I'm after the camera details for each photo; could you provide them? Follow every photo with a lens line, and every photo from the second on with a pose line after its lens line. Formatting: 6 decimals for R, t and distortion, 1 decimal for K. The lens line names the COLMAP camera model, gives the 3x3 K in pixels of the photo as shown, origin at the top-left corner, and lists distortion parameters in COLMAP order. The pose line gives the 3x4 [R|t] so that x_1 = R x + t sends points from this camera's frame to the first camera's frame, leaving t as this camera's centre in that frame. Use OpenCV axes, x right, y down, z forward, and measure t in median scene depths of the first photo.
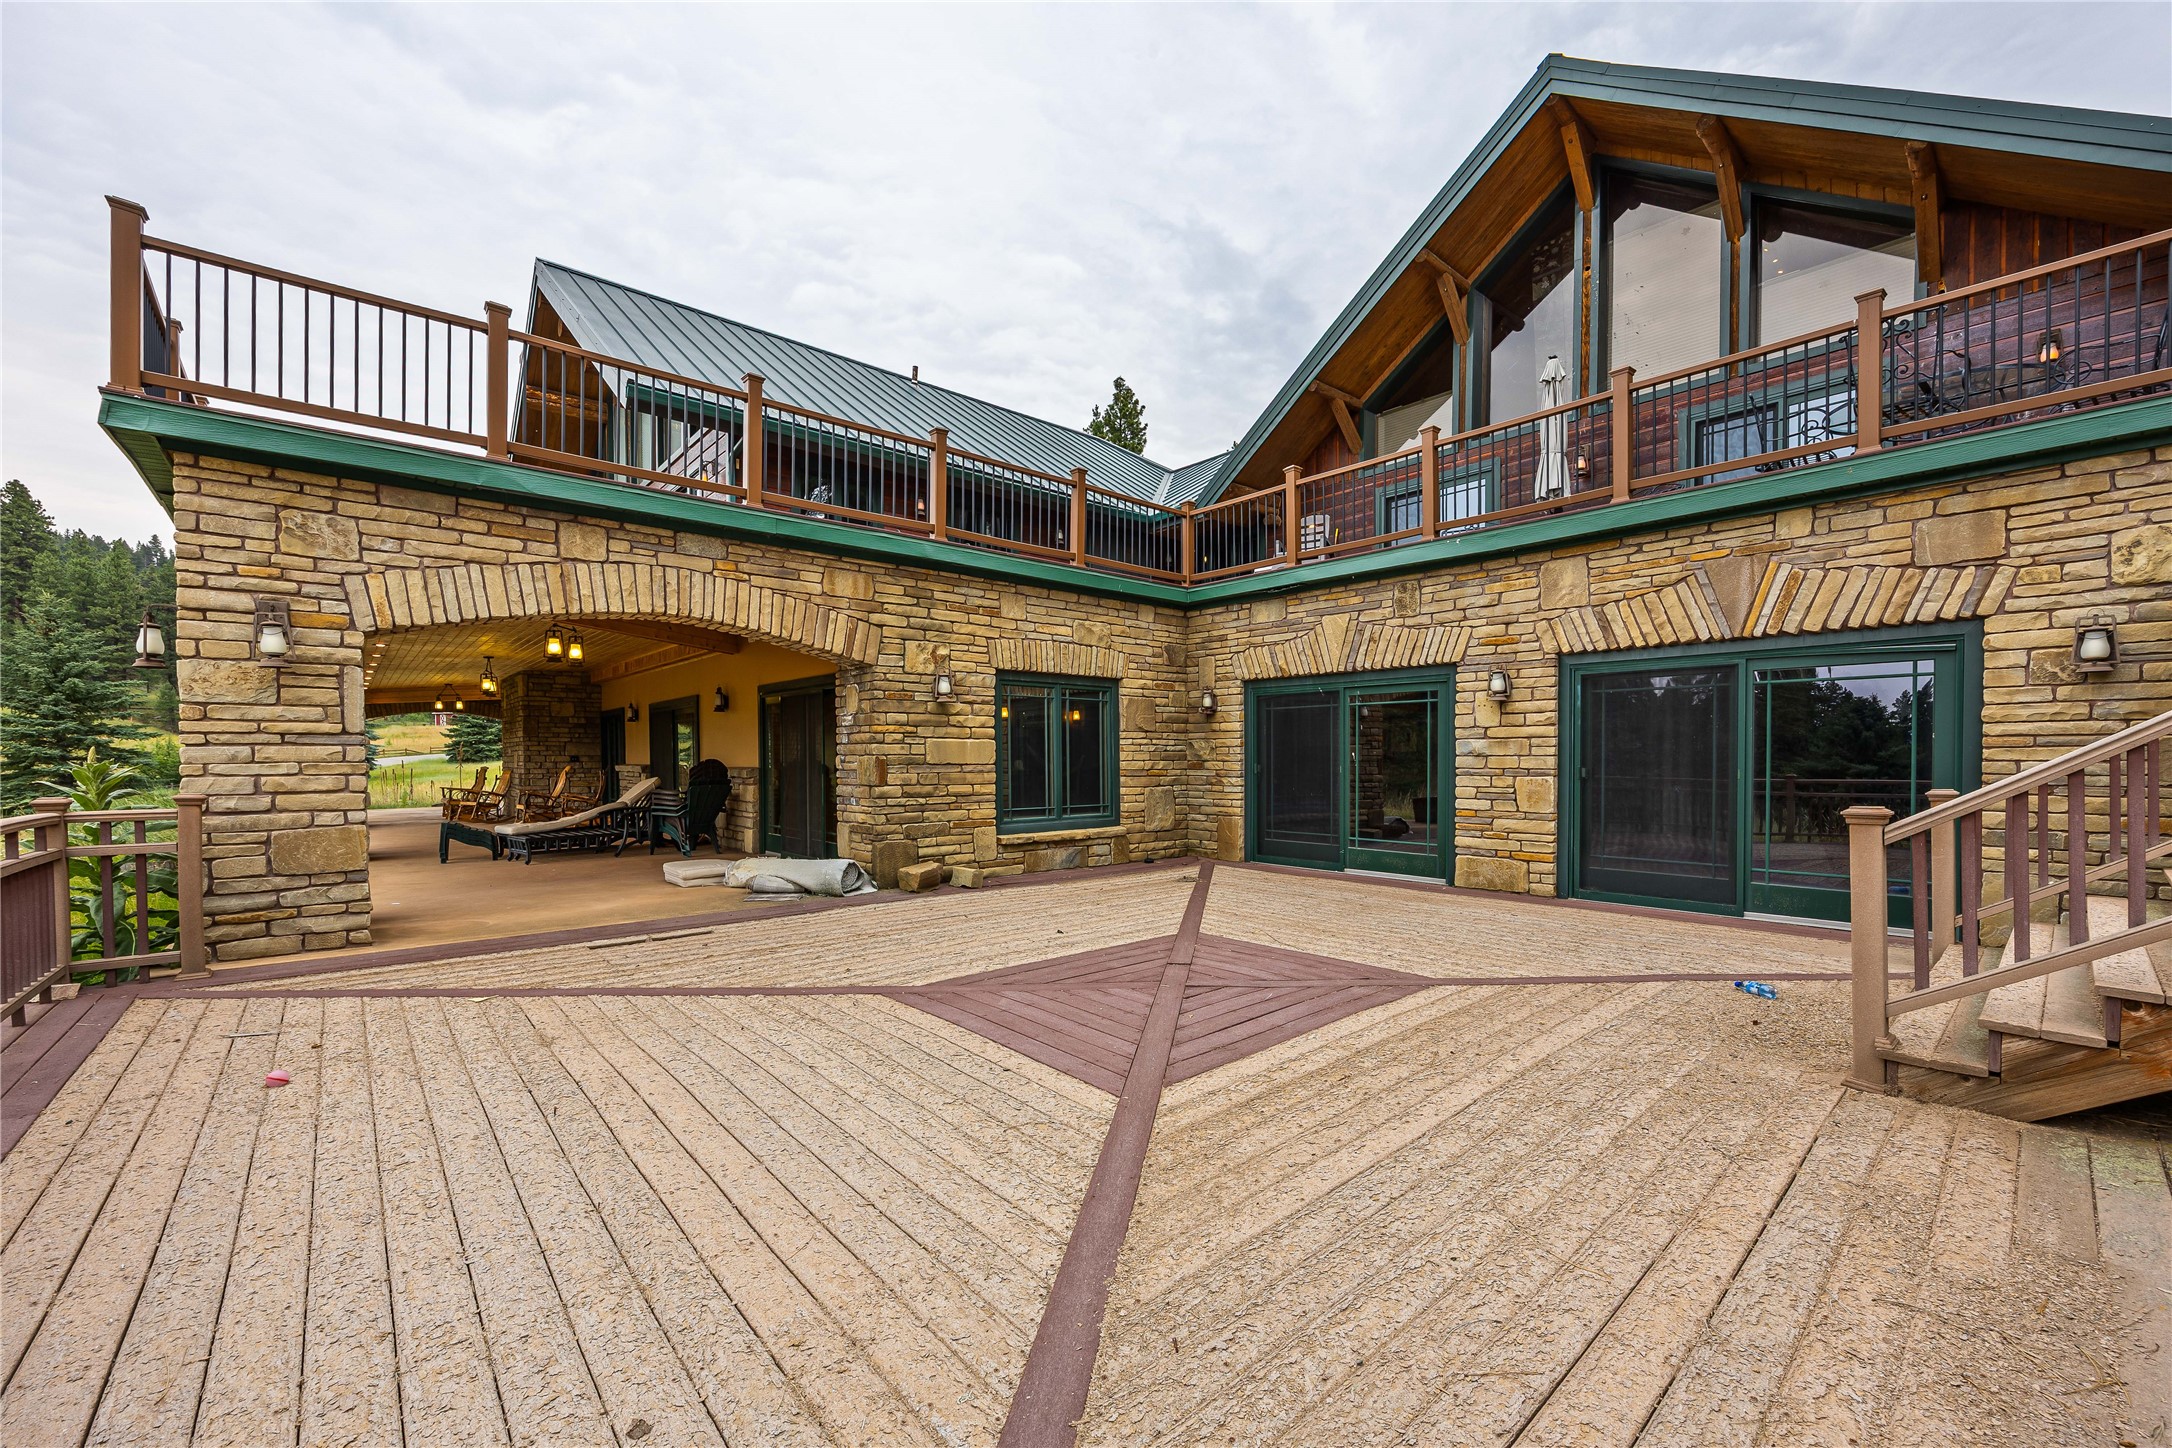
lens RADIAL K [[840.4, 0, 1096.7], [0, 840.4, 798.1], [0, 0, 1]] dist [-0.000059, -0.001024]
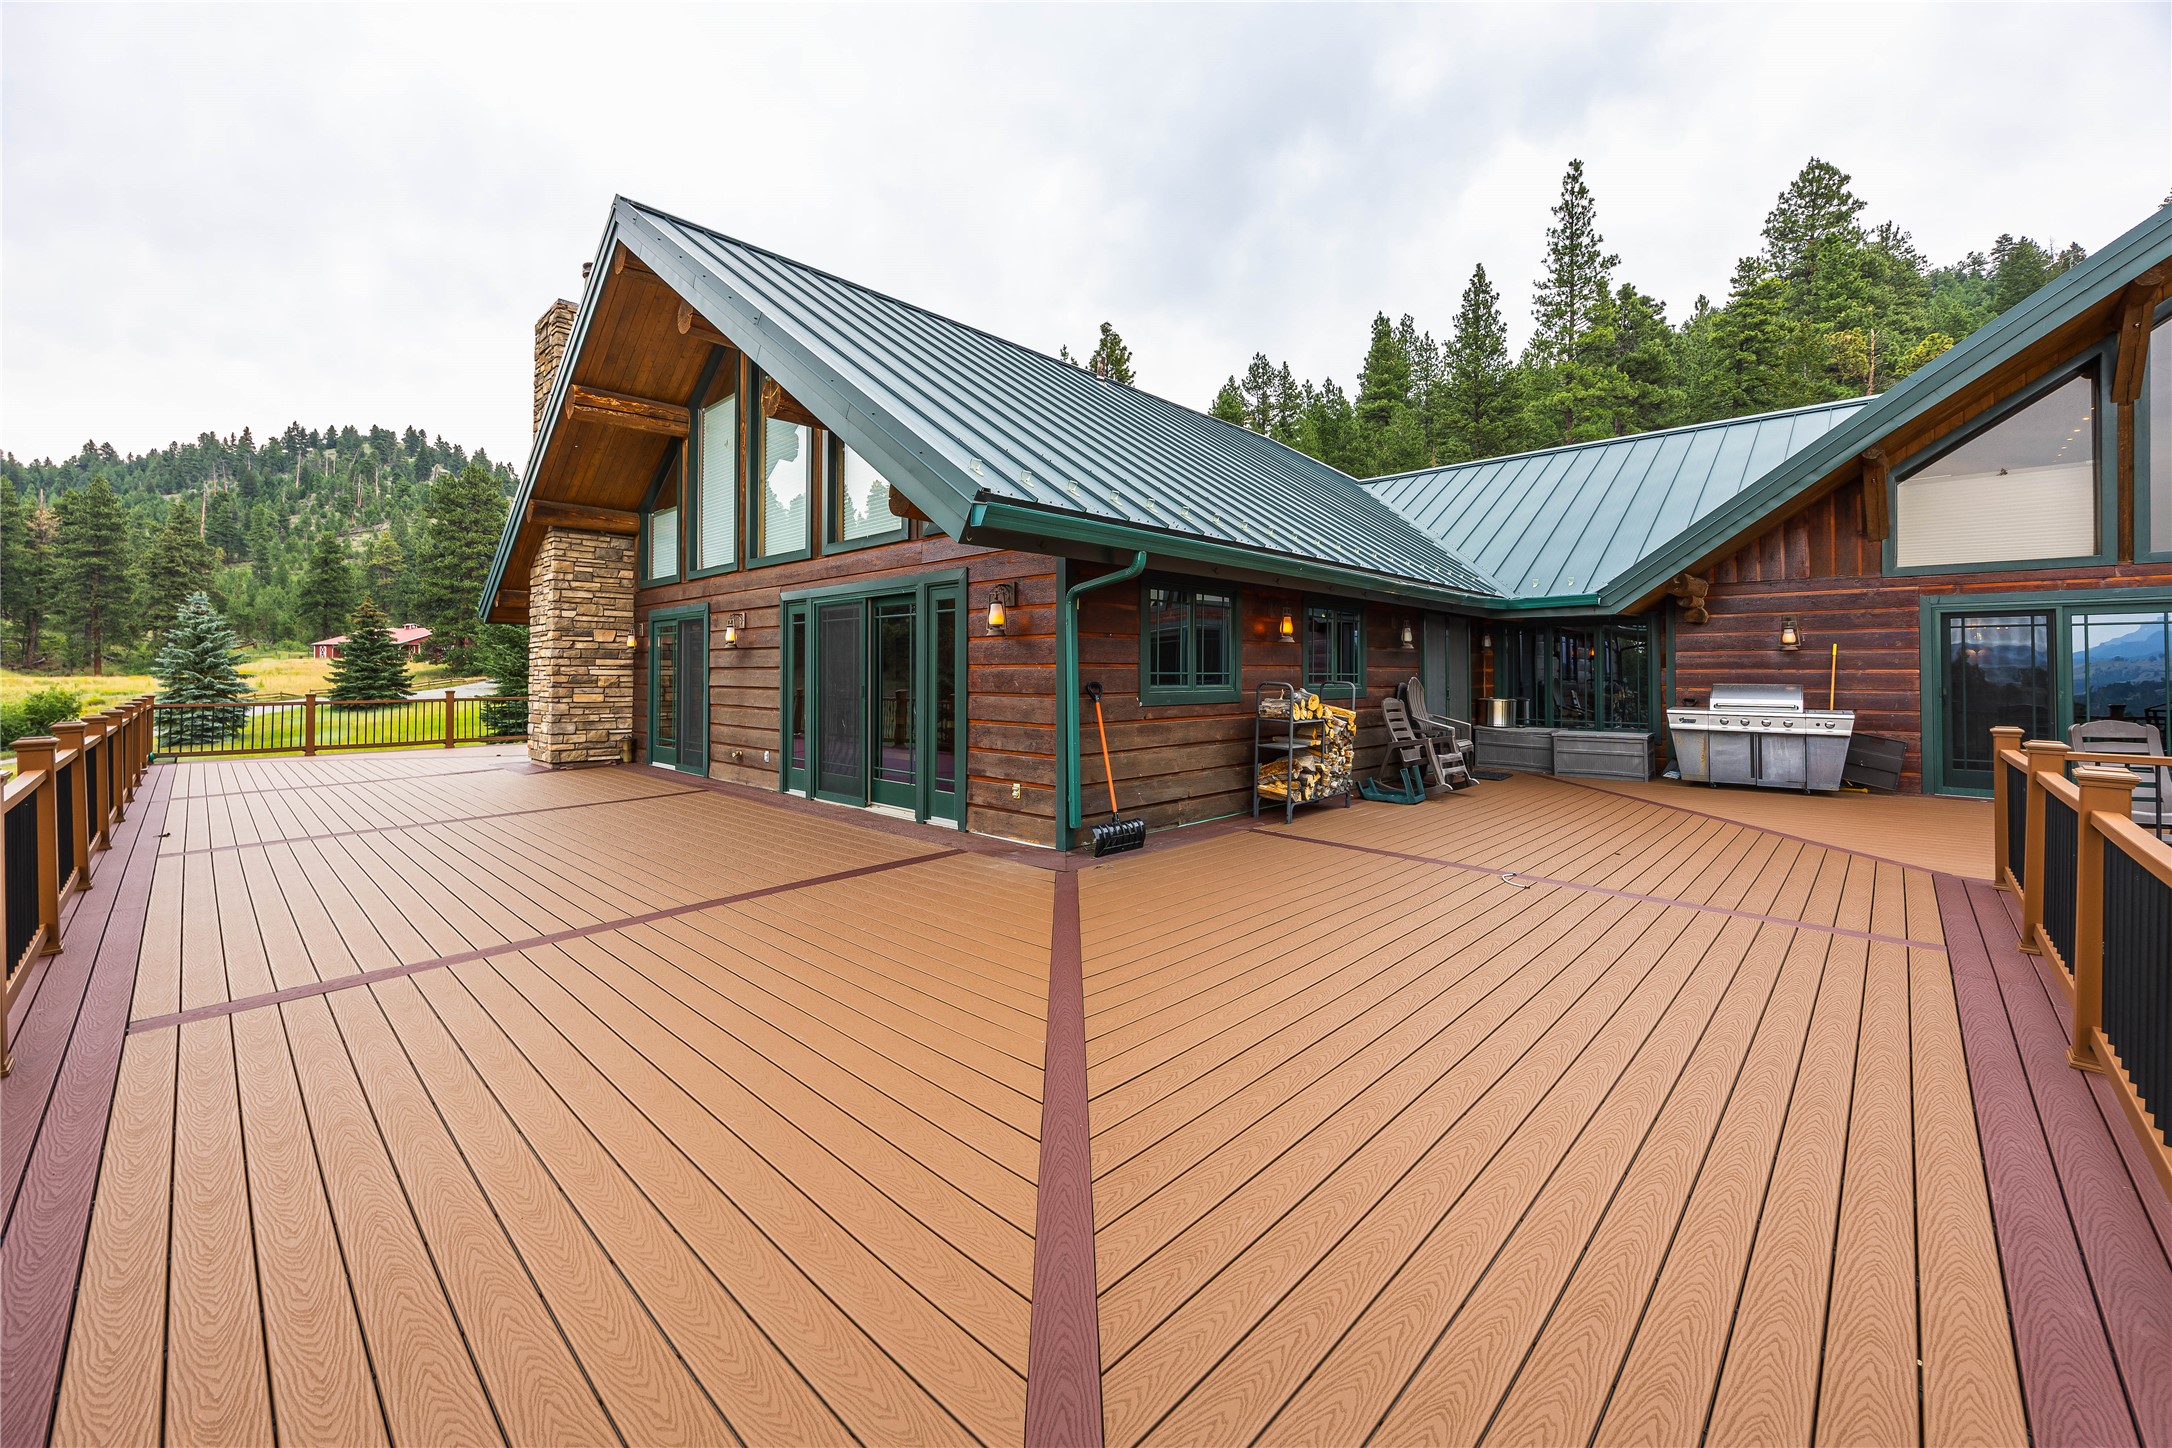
lens RADIAL K [[840.4, 0, 1069.9], [0, 840.4, 660.2], [0, 0, 1]] dist [-0.000059, -0.001024]
pose [[0.997114, 0.004037, 0.075810, -0.569895], [0.000879, 0.997904, -0.064713, -0.391964], [-0.075912, 0.064592, 0.995020, 0.554549]]
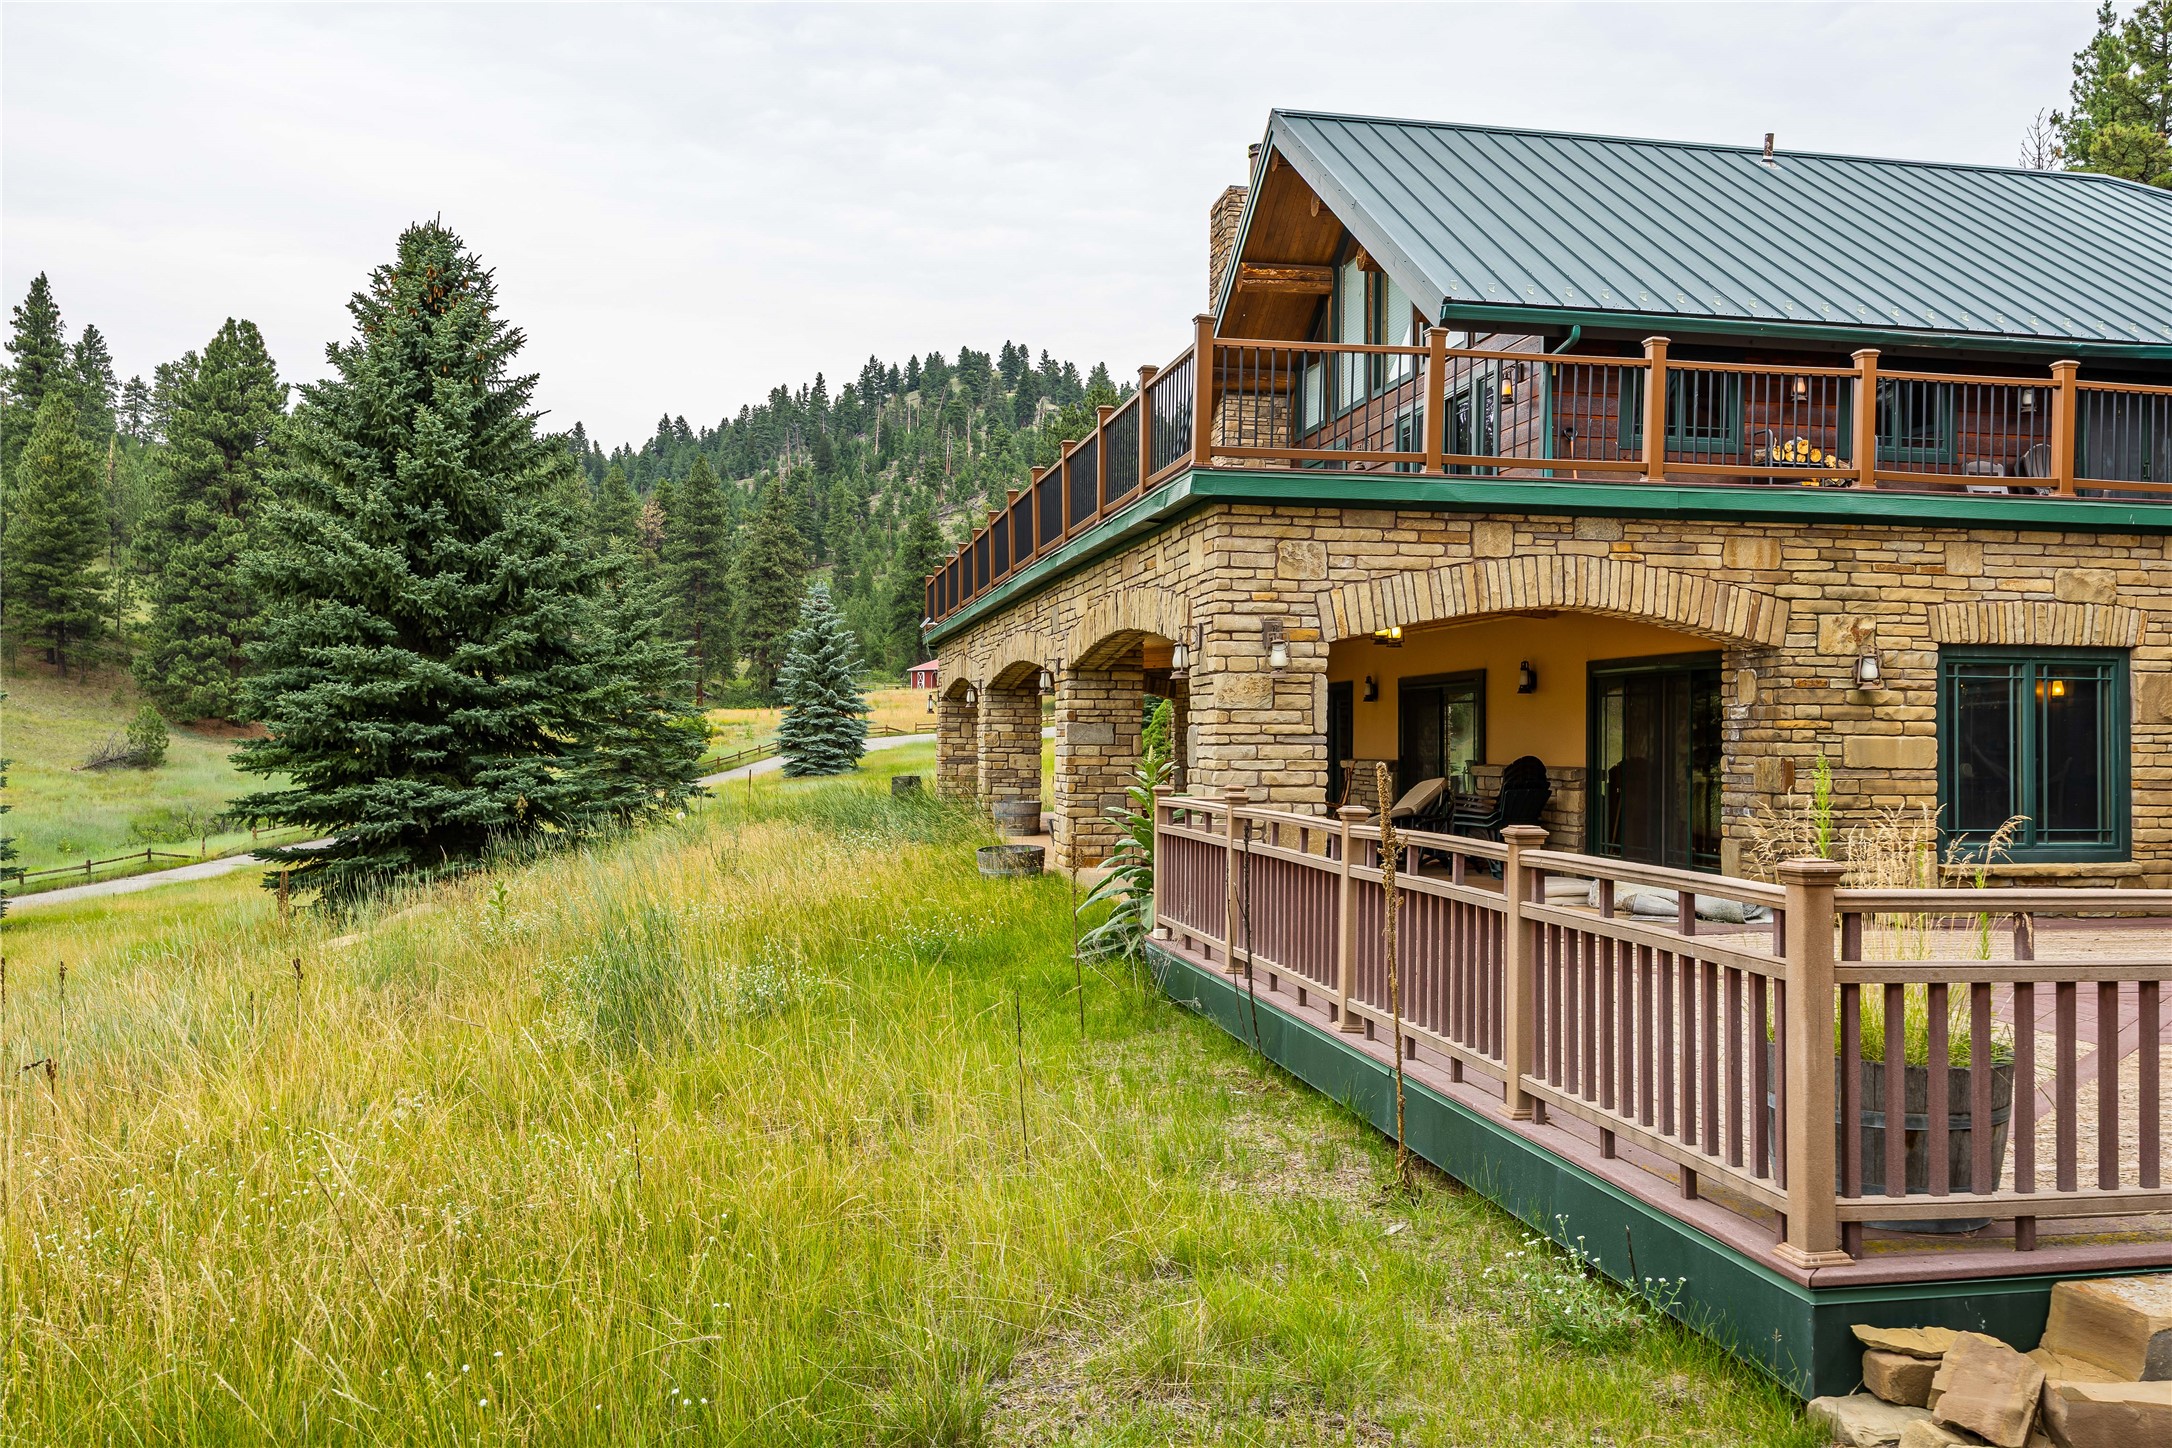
lens RADIAL K [[1719.5, 0, 1114.5], [0, 1719.5, 717.7], [0, 0, 1]] dist [-0.002533, -0.006108]
pose [[0.864726, 0.001398, -0.502243, 0.013927], [-0.033491, 0.997931, -0.054885, 0.020711], [0.501127, 0.064281, 0.862983, -0.641530]]
